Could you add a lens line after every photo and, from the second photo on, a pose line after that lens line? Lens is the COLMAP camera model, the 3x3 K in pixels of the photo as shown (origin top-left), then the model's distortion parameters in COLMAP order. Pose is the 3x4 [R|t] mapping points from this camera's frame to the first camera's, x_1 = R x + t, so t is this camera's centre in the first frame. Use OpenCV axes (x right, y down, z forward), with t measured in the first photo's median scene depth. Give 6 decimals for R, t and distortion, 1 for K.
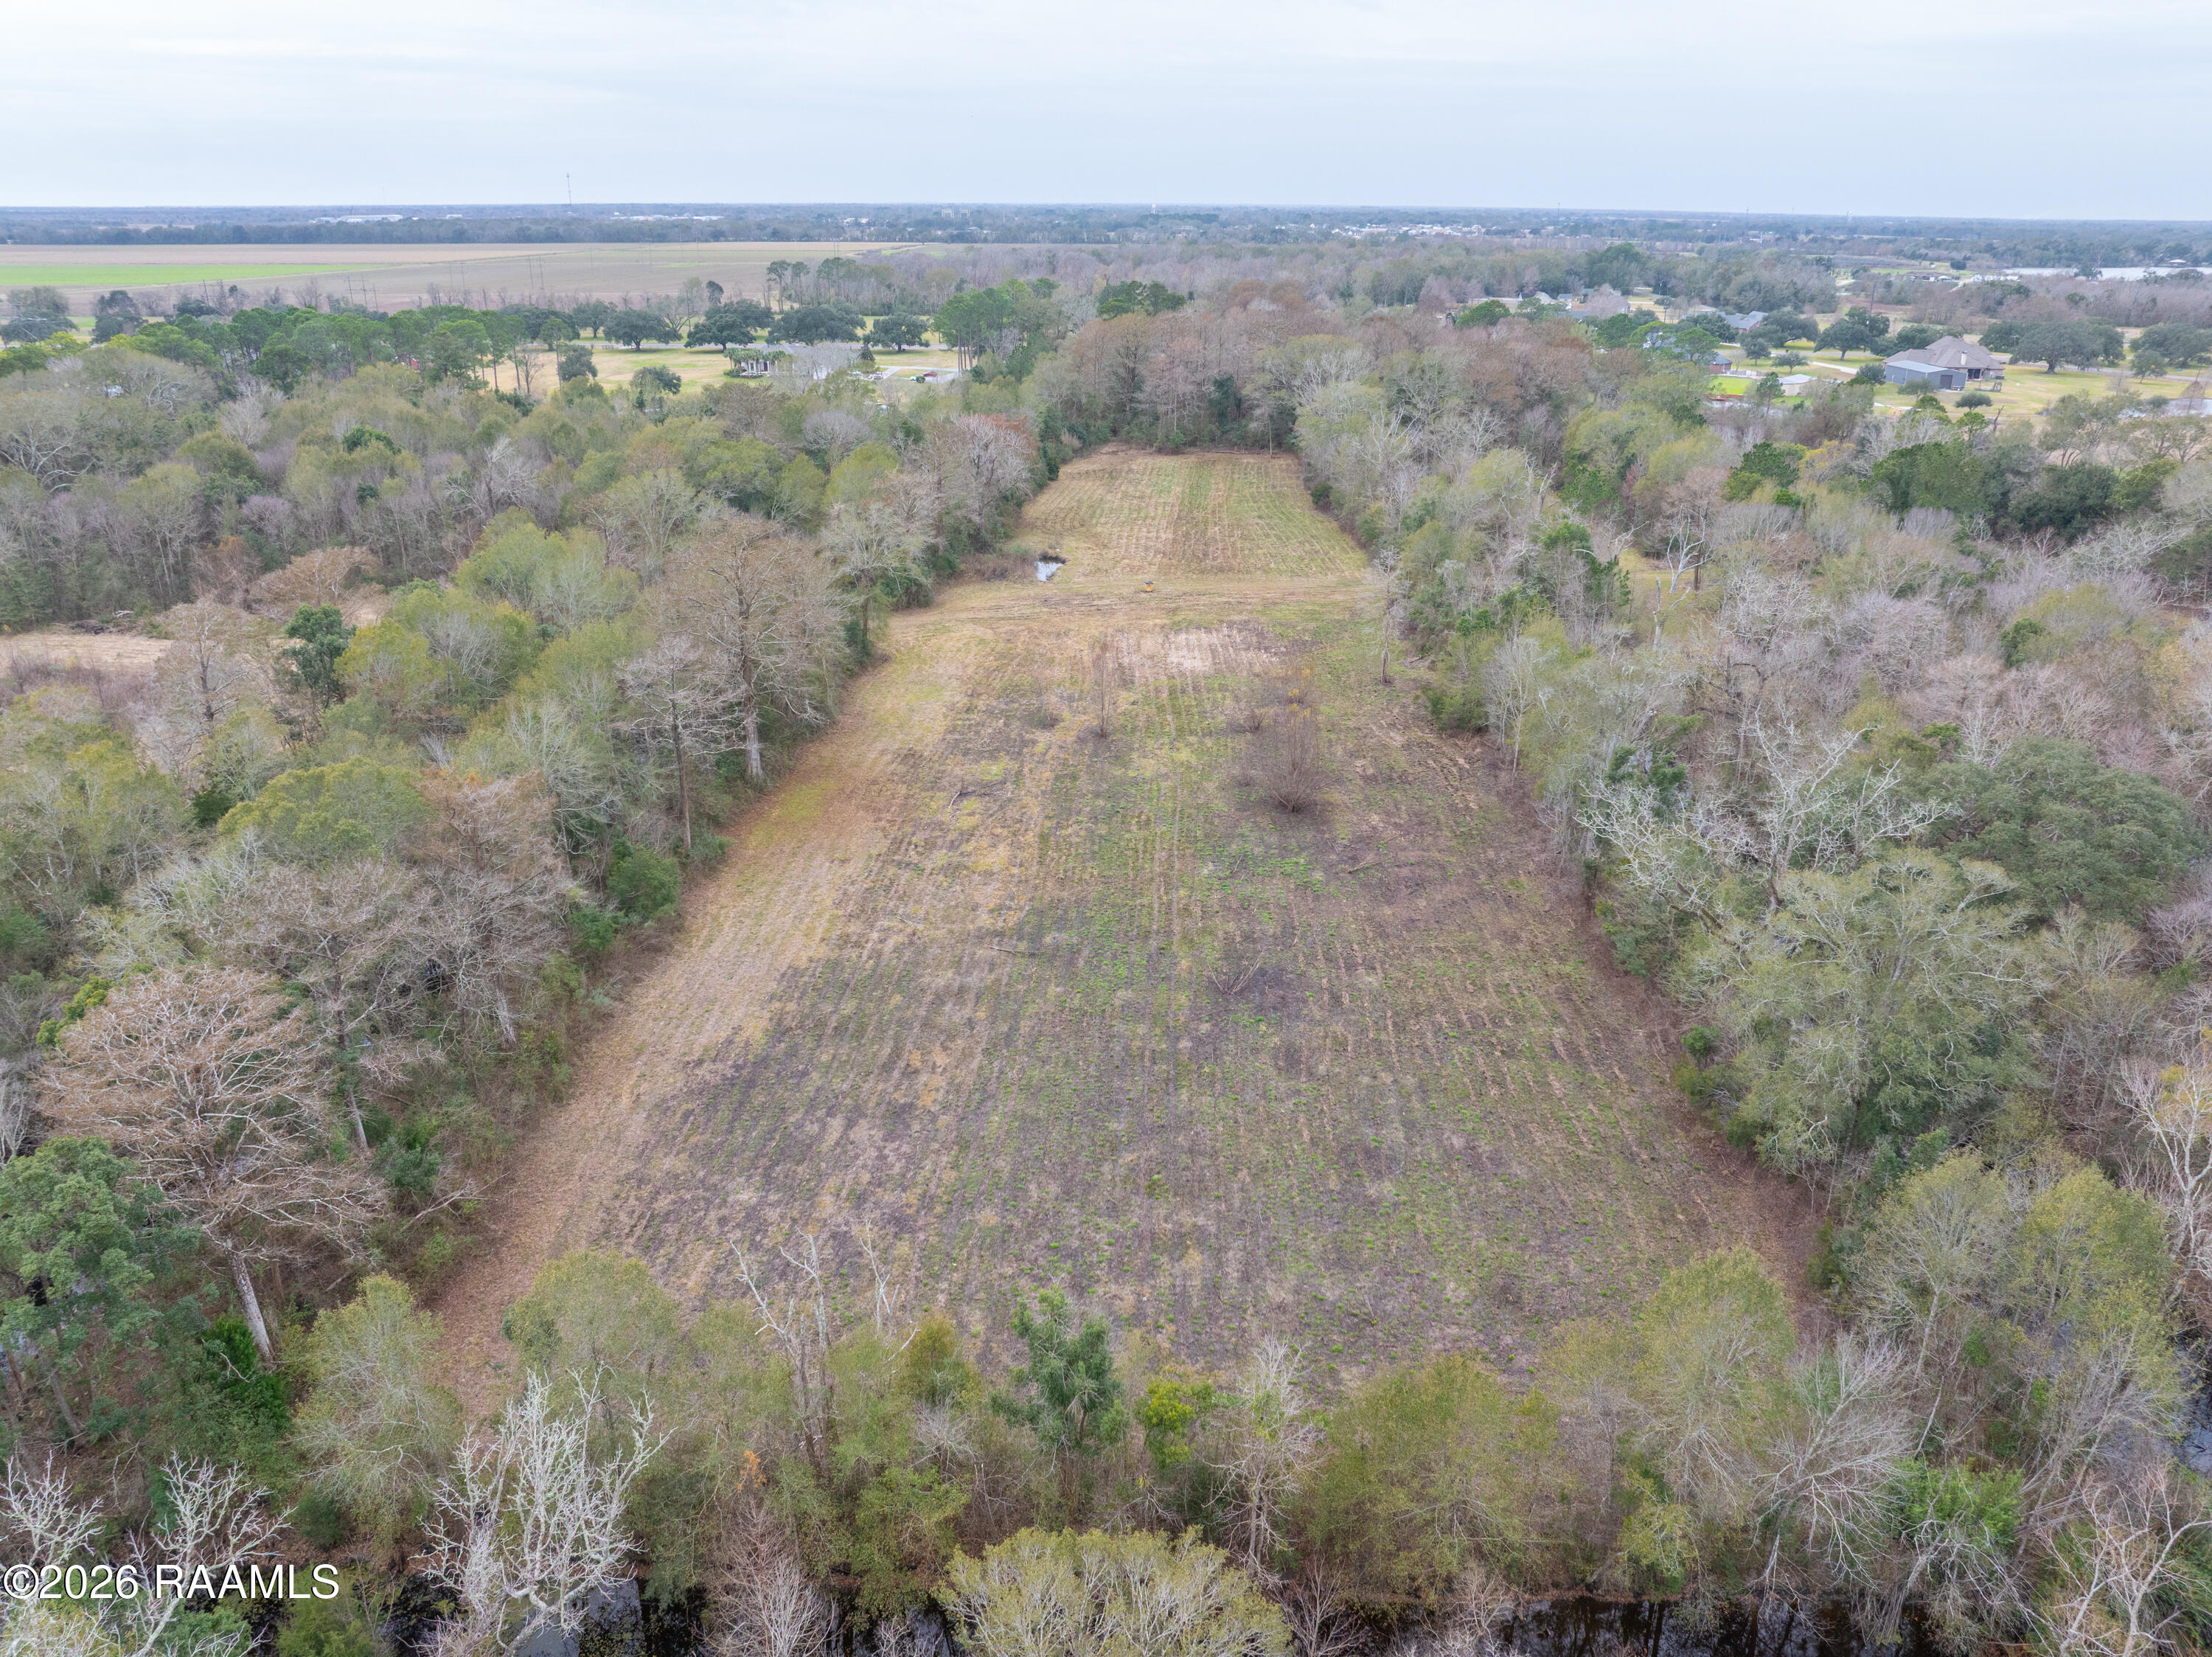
lens RADIAL K [[1546.0, 0, 1114.3], [0, 1546.0, 830.6], [0, 0, 1]] dist [-0.040739, 0.011403]
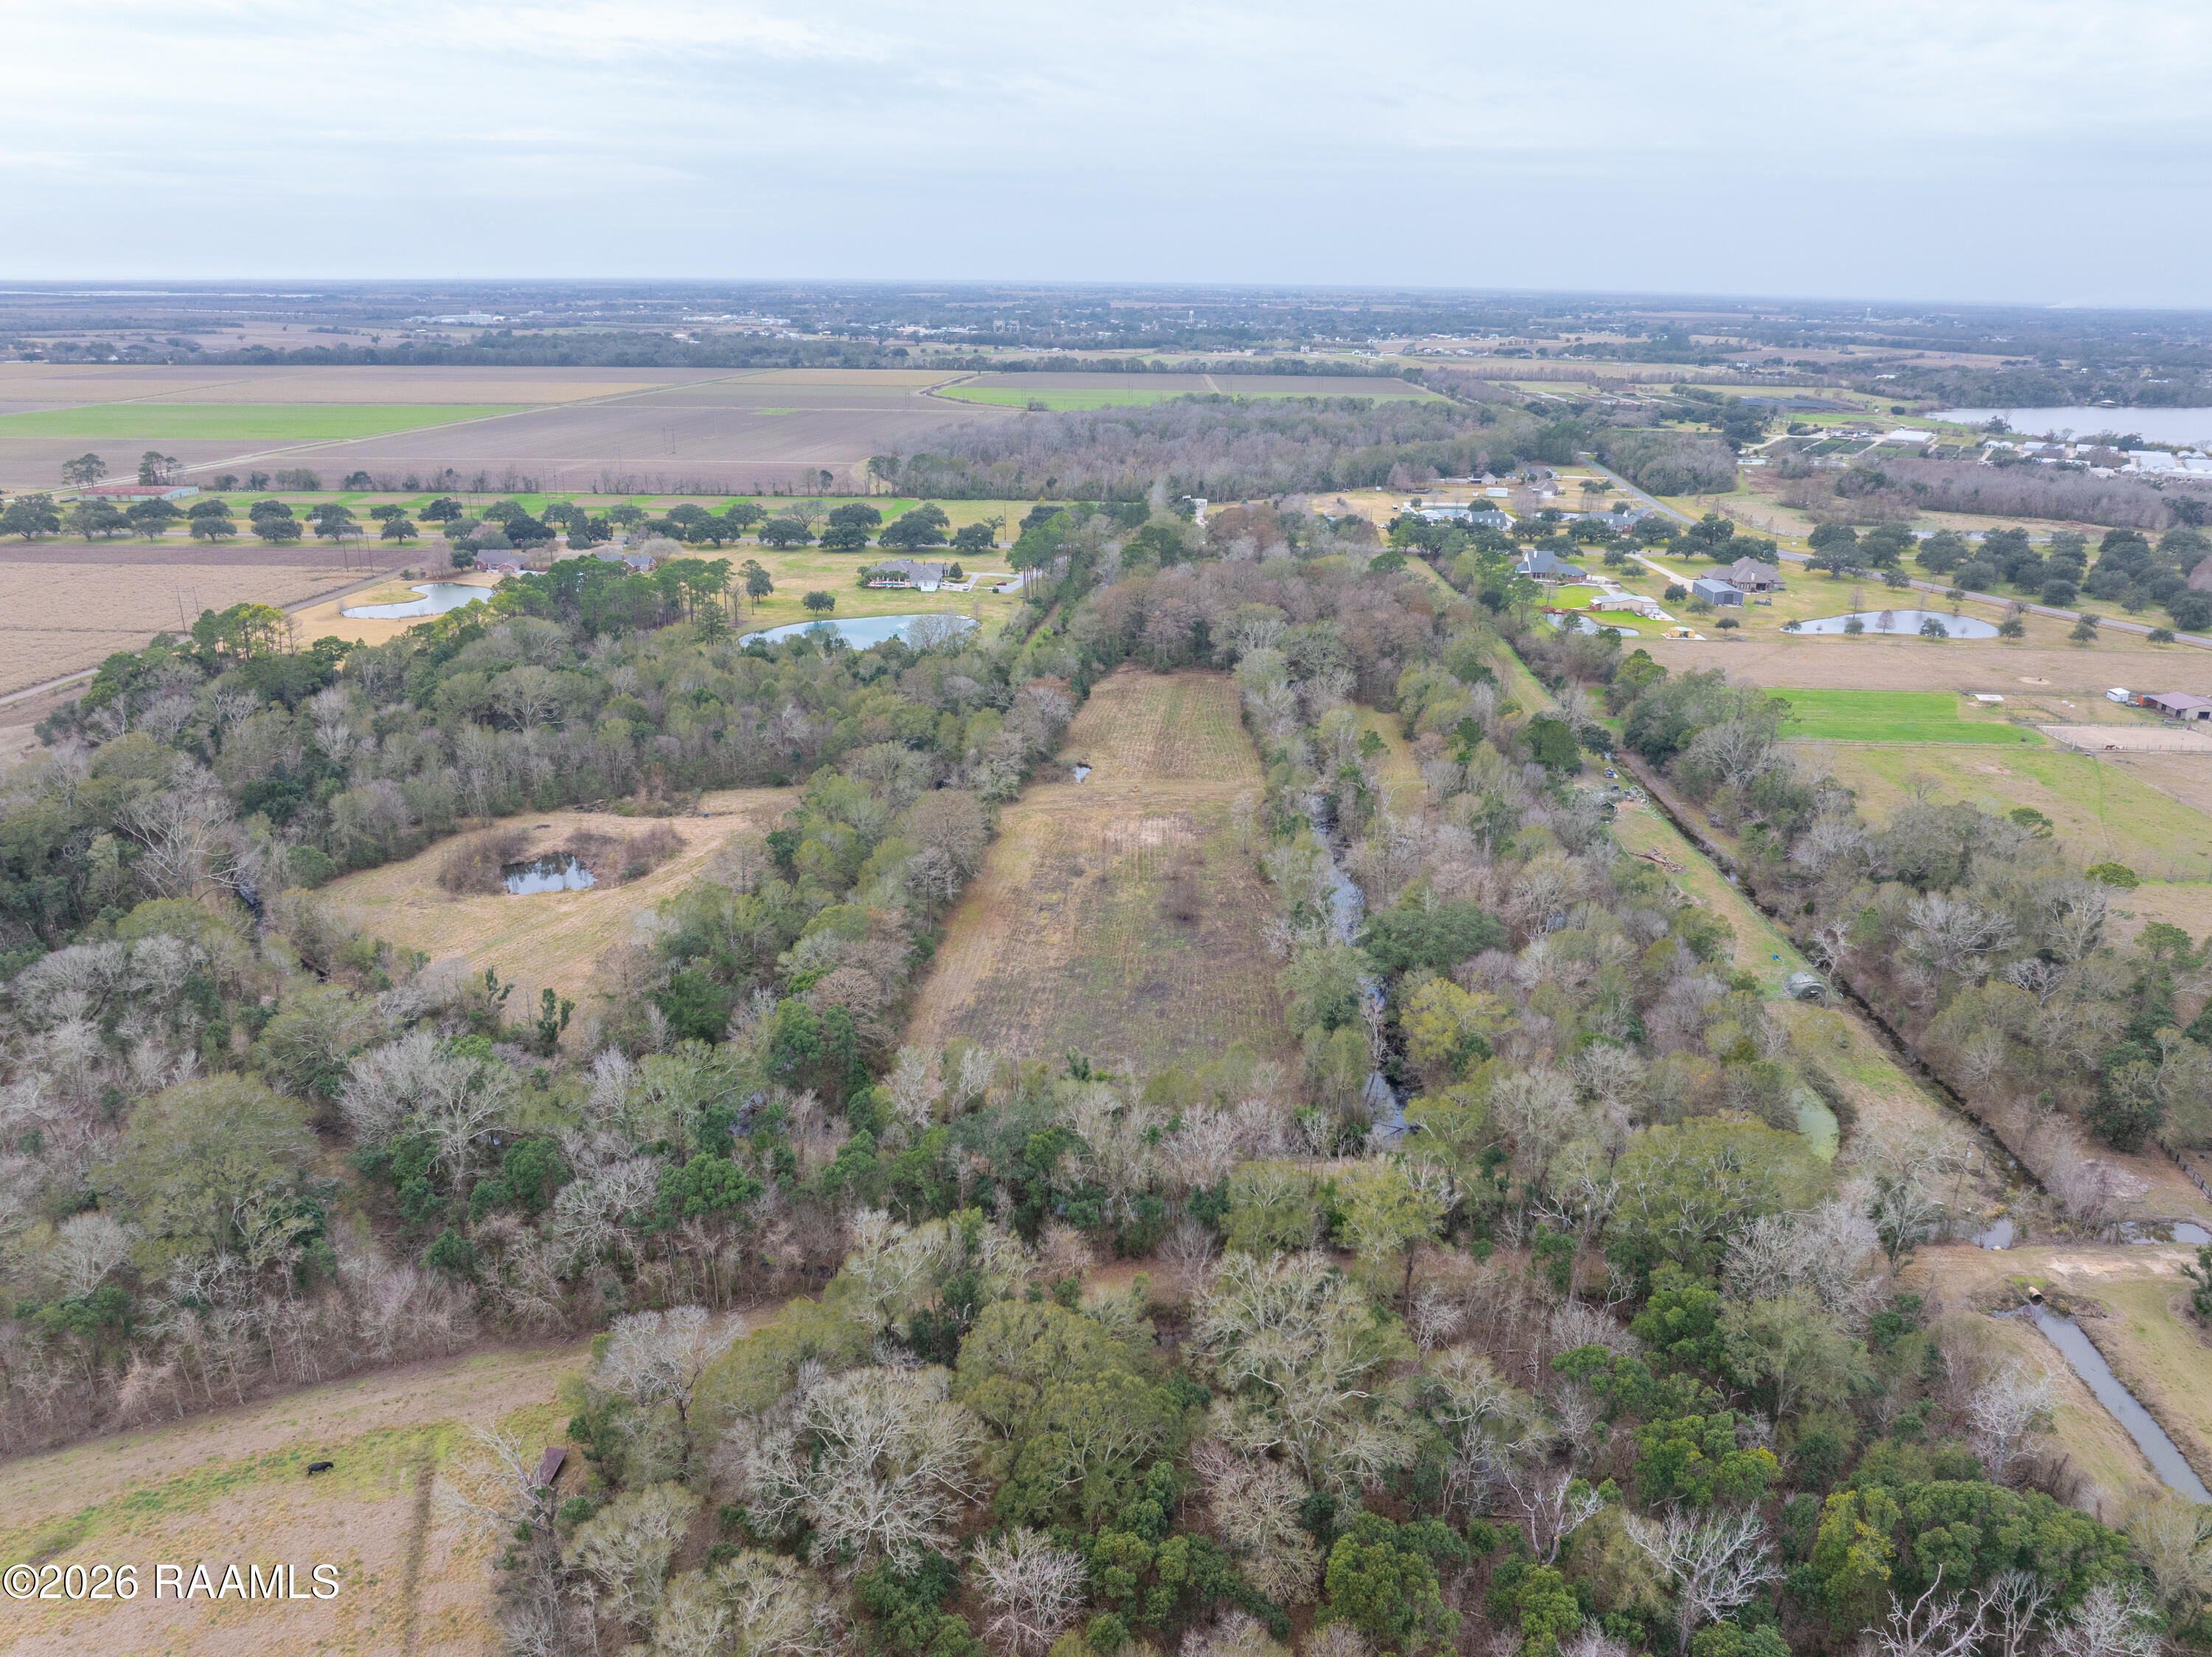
lens RADIAL K [[1539.7, 0, 1110.7], [0, 1539.7, 863.2], [0, 0, 1]] dist [-0.031829, 0.001506]
pose [[0.999558, 0.014897, -0.025710, 0.040156], [-0.015431, 0.999667, -0.020673, -0.029602], [0.025393, 0.021060, 0.999456, -0.816809]]
